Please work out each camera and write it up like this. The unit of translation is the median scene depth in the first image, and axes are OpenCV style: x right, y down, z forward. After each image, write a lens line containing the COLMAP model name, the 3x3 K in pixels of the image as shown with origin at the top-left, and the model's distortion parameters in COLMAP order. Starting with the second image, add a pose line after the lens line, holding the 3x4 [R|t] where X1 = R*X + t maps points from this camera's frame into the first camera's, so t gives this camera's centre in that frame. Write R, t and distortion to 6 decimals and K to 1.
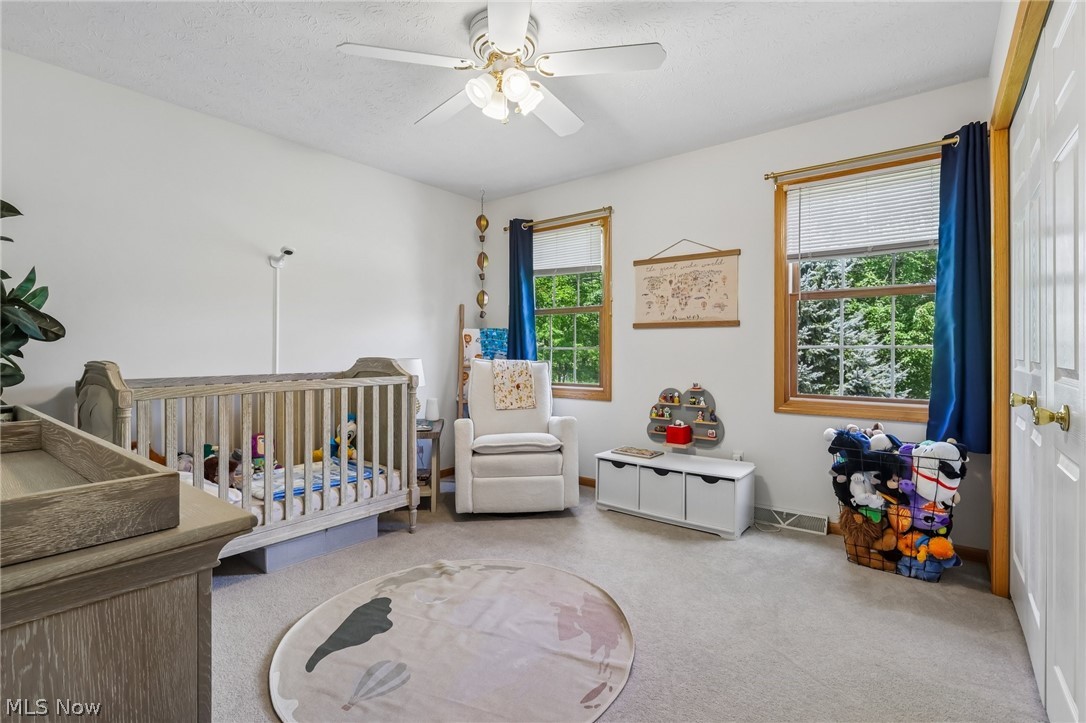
lens RADIAL K [[504.2, 0, 538.0], [0, 504.2, 362.2], [0, 0, 1]] dist [-0.002542, -0.000131]
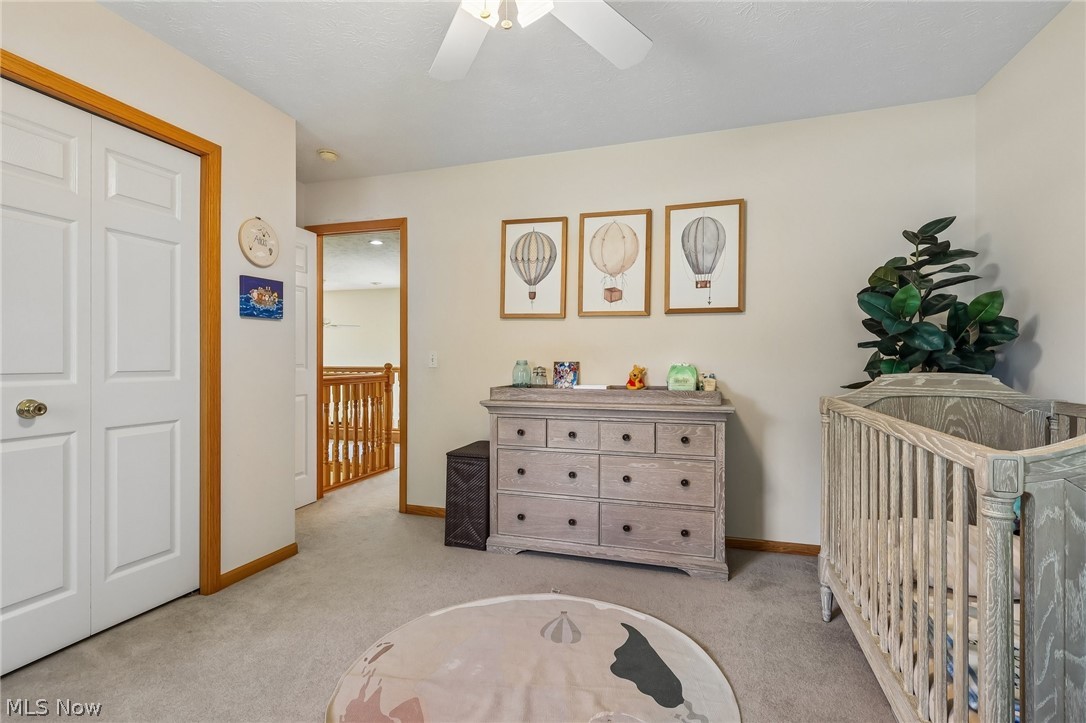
lens RADIAL K [[515.9, 0, 537.5], [0, 515.9, 364.3], [0, 0, 1]] dist [0.001513, 0.000202]
pose [[-0.941164, -0.002293, -0.337941, 0.144551], [-0.011373, 0.999625, 0.024892, -0.040072], [0.337758, 0.027271, -0.940838, 1.819587]]
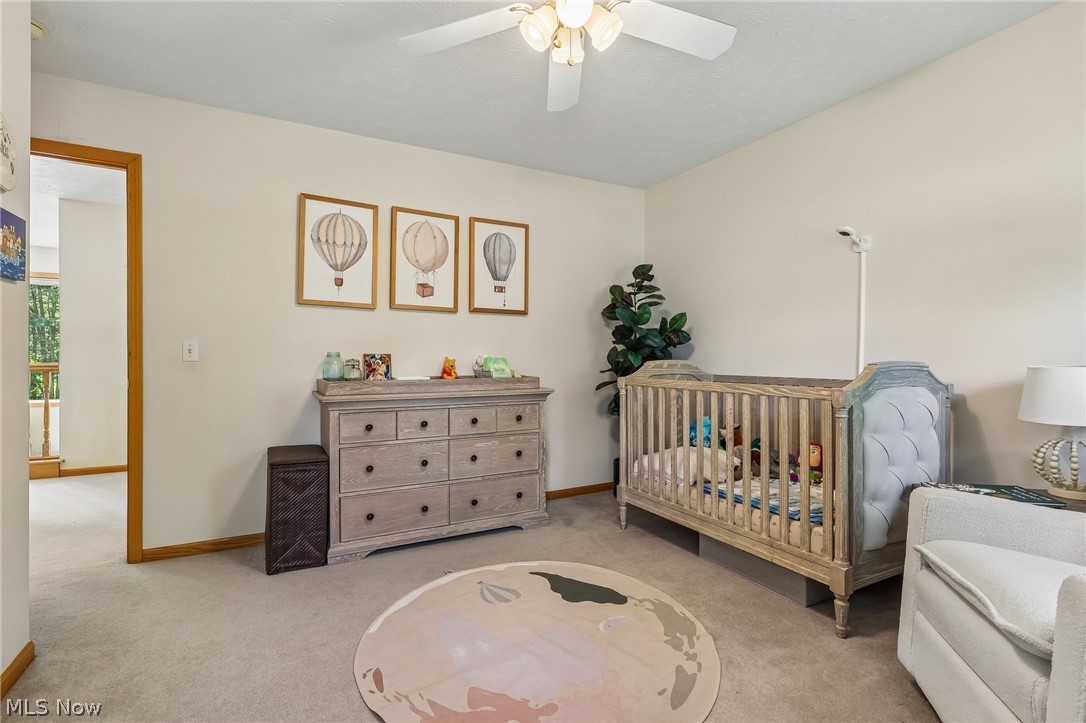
lens RADIAL K [[504.2, 0, 538.0], [0, 504.2, 362.2], [0, 0, 1]] dist [-0.002542, -0.000131]
pose [[-0.406915, 0.003935, -0.913457, 0.750281], [-0.019746, 0.999719, 0.013103, -0.012175], [0.913252, 0.023369, -0.406723, 1.389019]]
